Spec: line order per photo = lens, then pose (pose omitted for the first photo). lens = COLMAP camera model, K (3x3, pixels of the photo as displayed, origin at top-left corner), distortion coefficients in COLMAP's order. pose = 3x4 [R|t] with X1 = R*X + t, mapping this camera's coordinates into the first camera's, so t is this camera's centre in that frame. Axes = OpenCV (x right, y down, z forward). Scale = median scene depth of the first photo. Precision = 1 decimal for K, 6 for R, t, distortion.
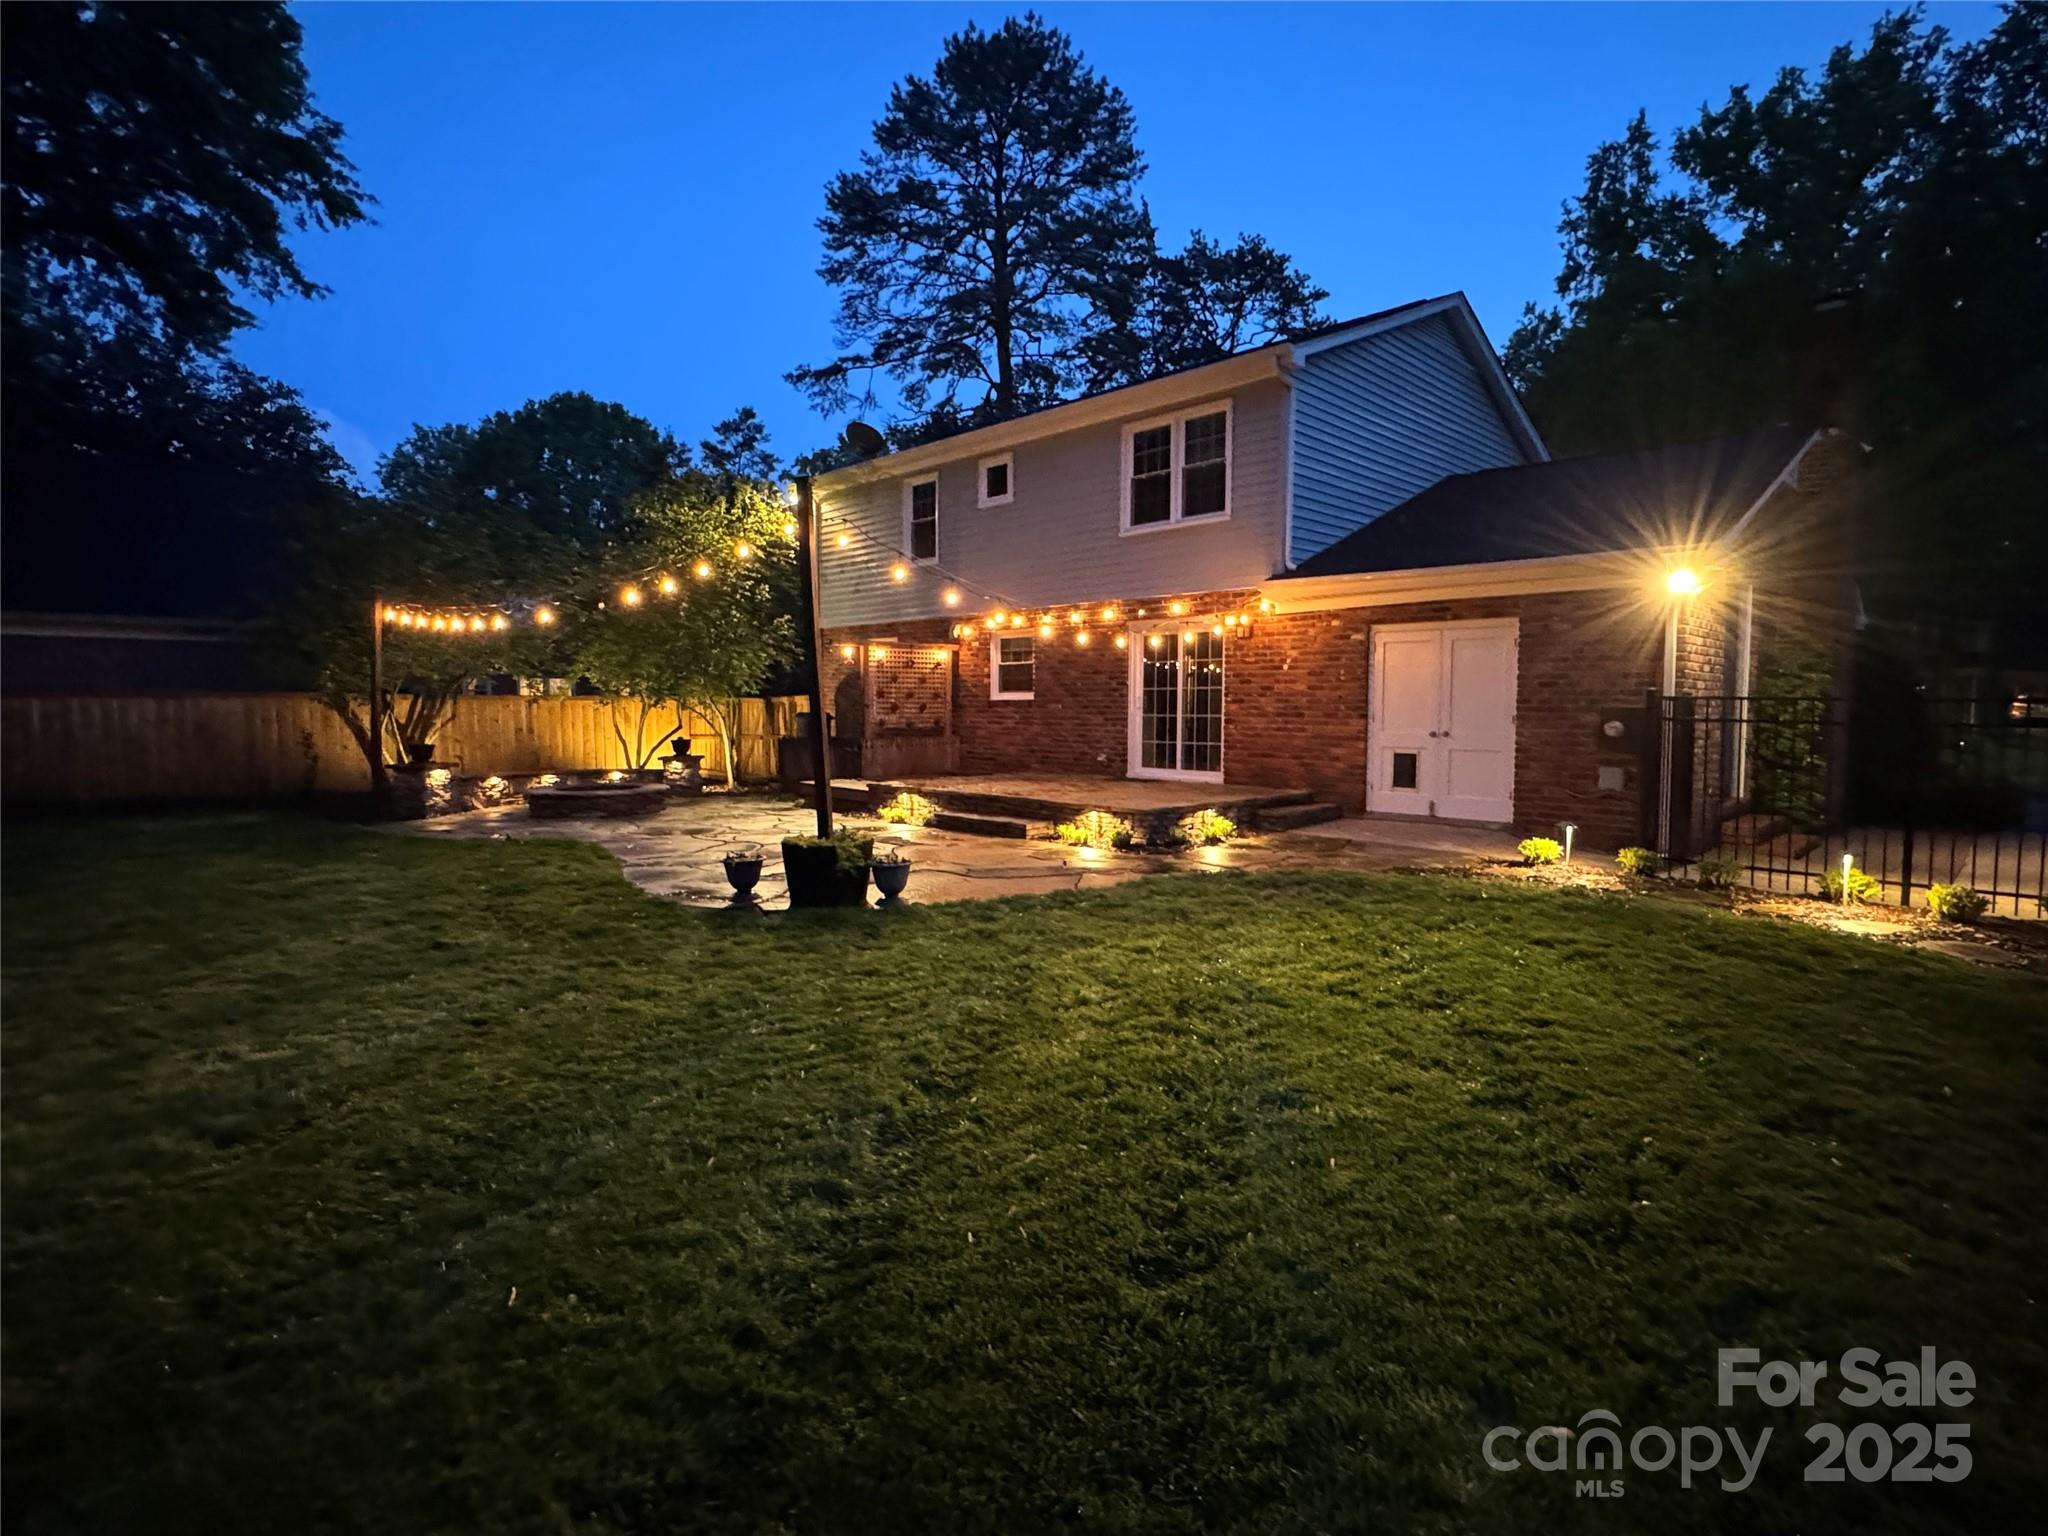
lens RADIAL K [[1029.5, 0, 1039.7], [0, 1029.5, 765.4], [0, 0, 1]] dist [-0.011076, 0.000976]
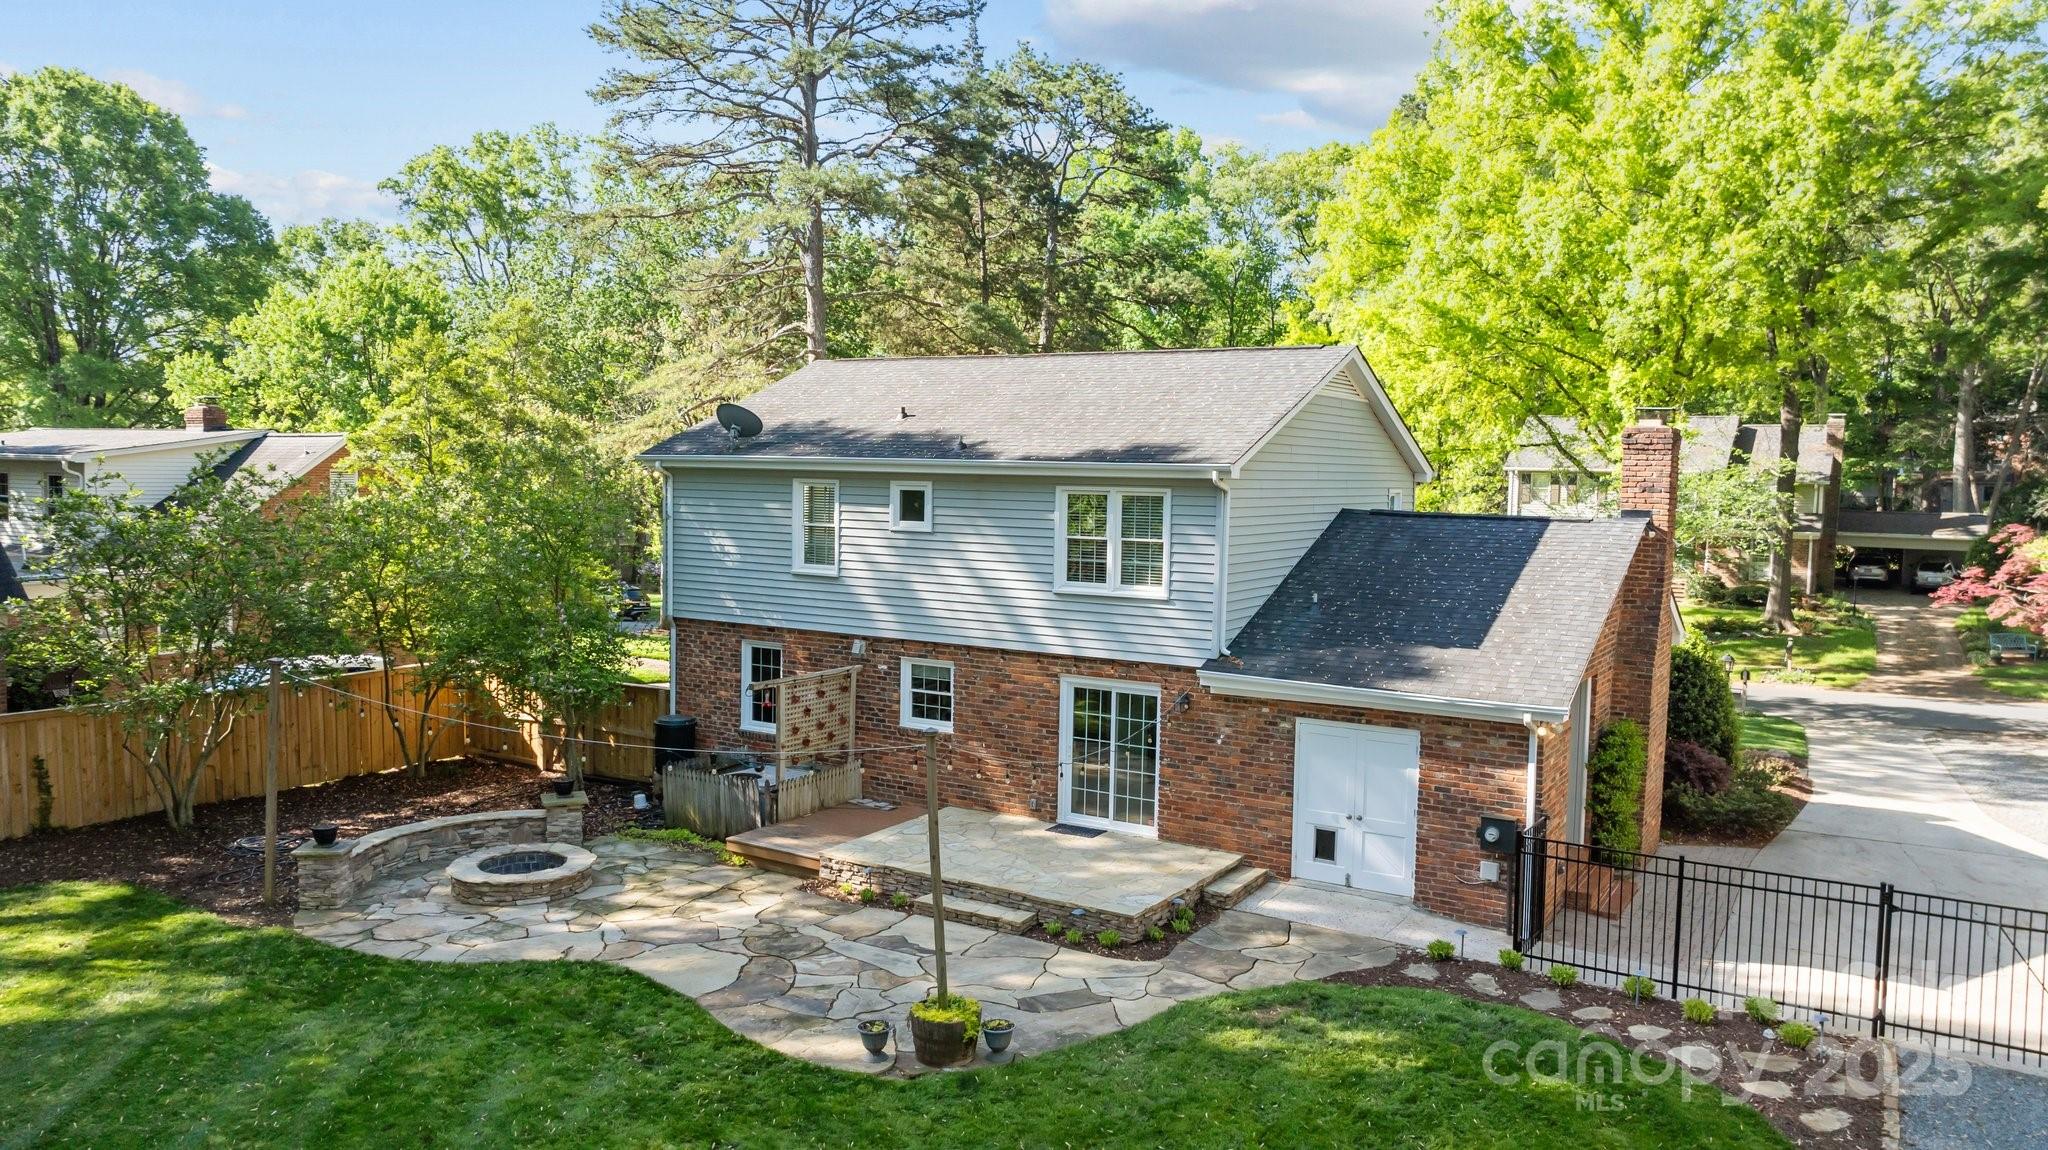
lens RADIAL K [[1491.3, 0, 1044.9], [0, 1491.3, 574.6], [0, 0, 1]] dist [-0.021319, -0.000994]
pose [[0.974610, -0.003393, 0.223882, -0.271135], [-0.002227, 0.999689, 0.024842, -0.284541], [-0.223897, -0.024710, 0.974300, -0.460209]]
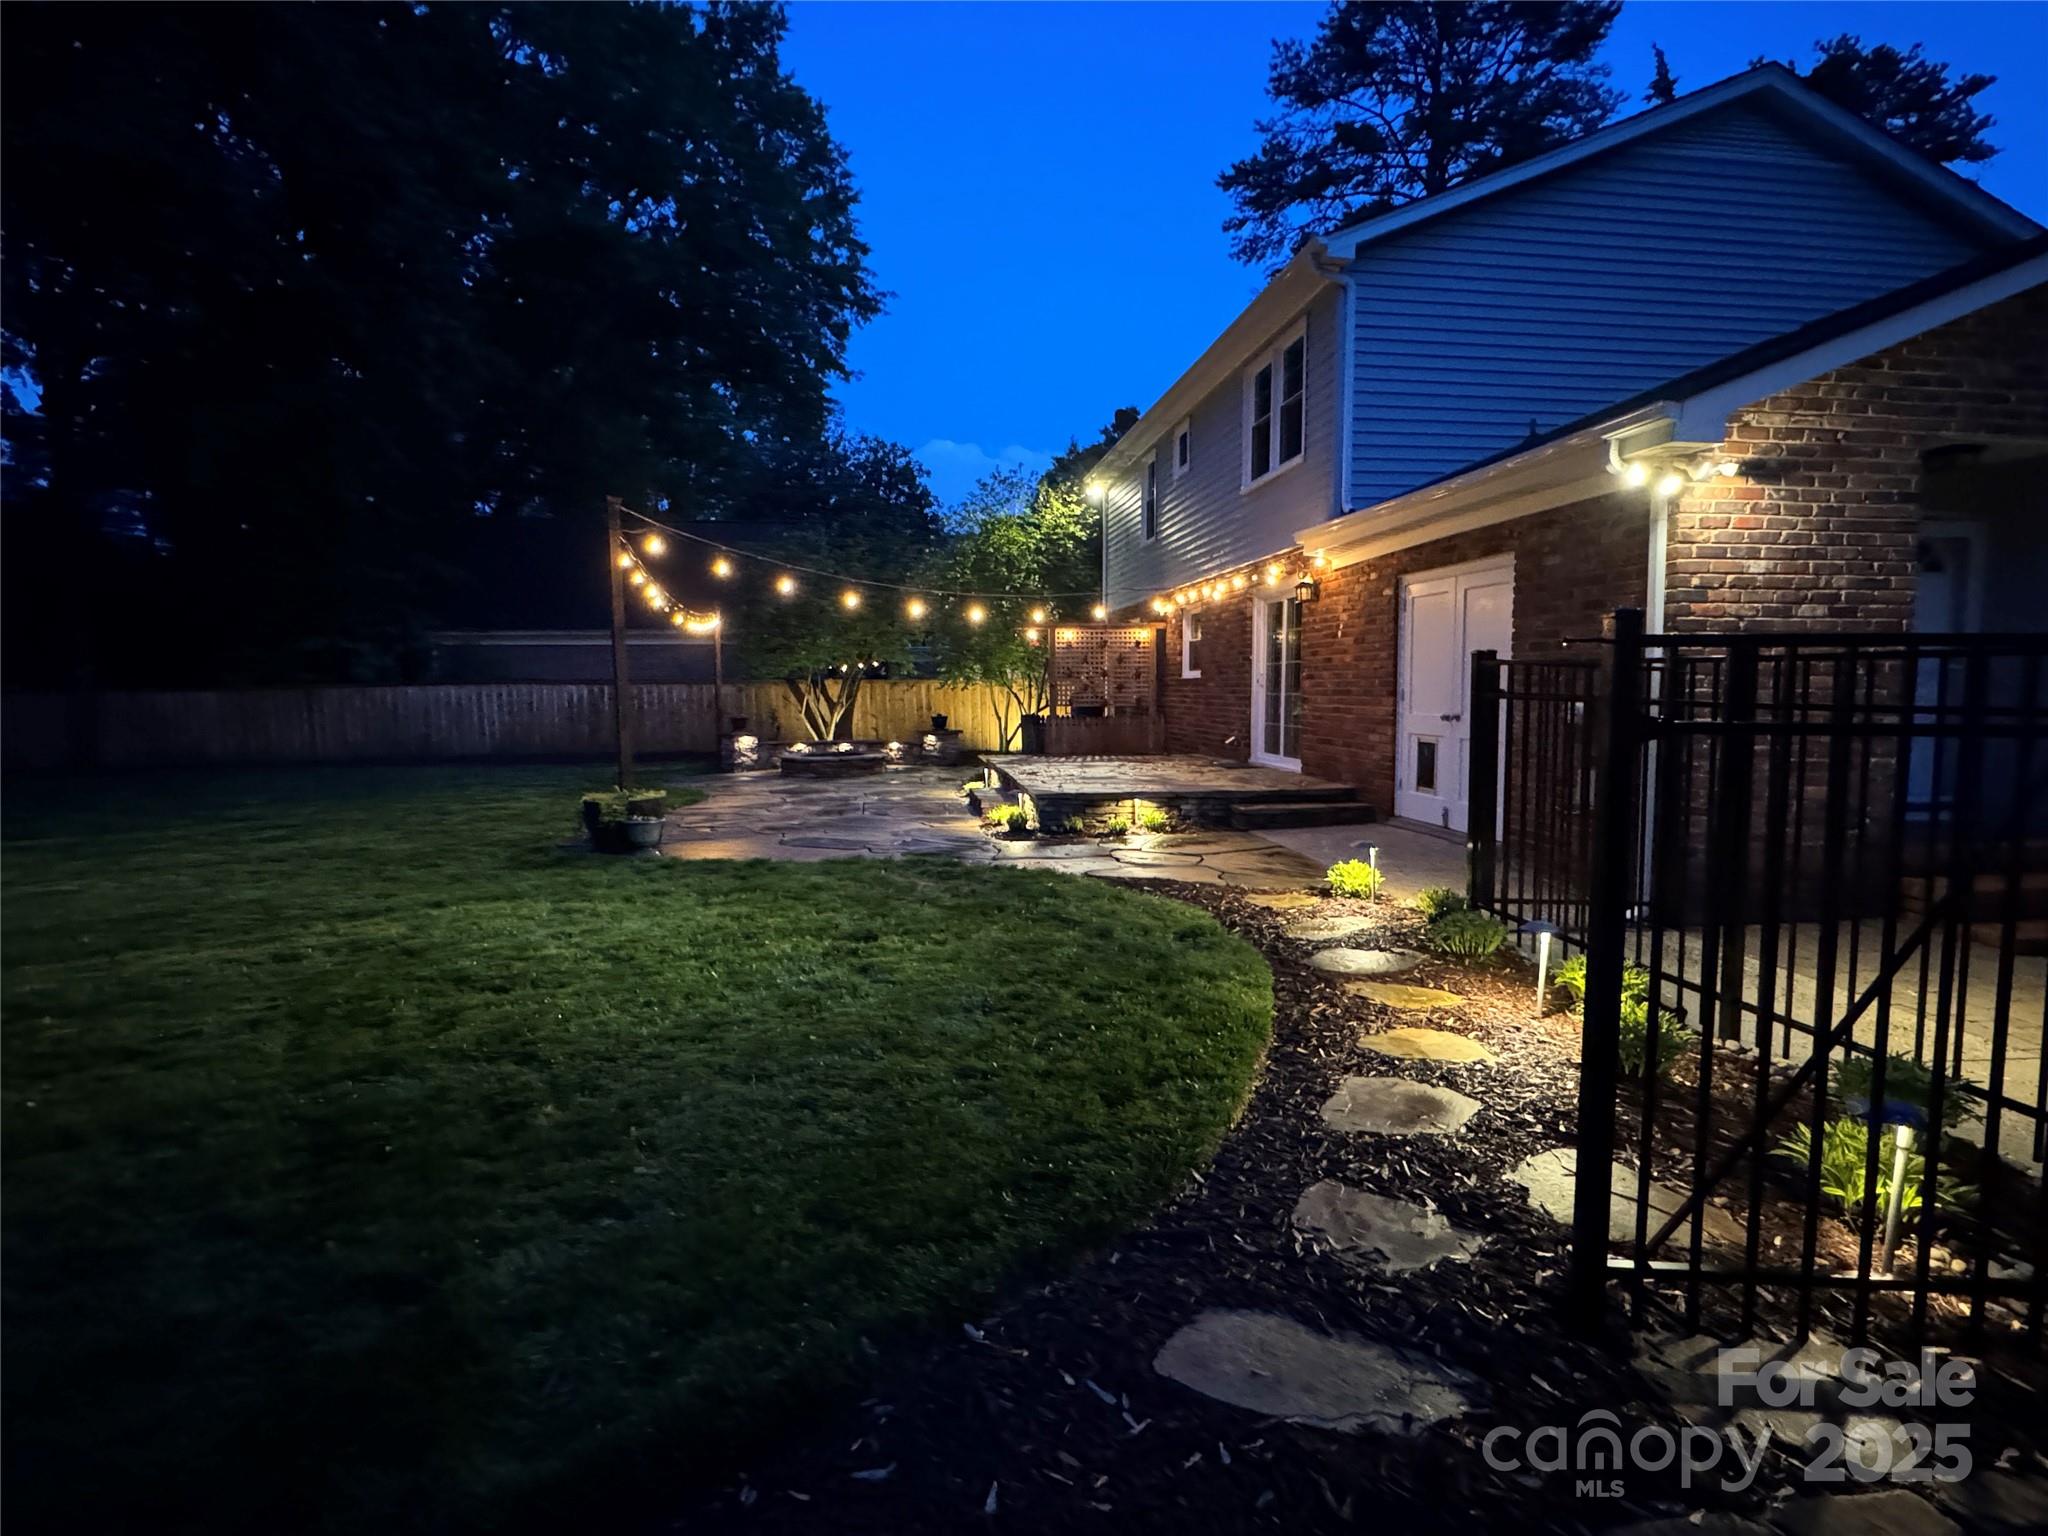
lens RADIAL K [[989.8, 0, 1013.8], [0, 989.8, 764.5], [0, 0, 1]] dist [-0.005376, -0.000652]
pose [[0.788905, 0.039838, -0.613222, 0.474005], [-0.026761, 0.999177, 0.030484, -0.008116], [0.613932, -0.007638, 0.789322, 0.197694]]
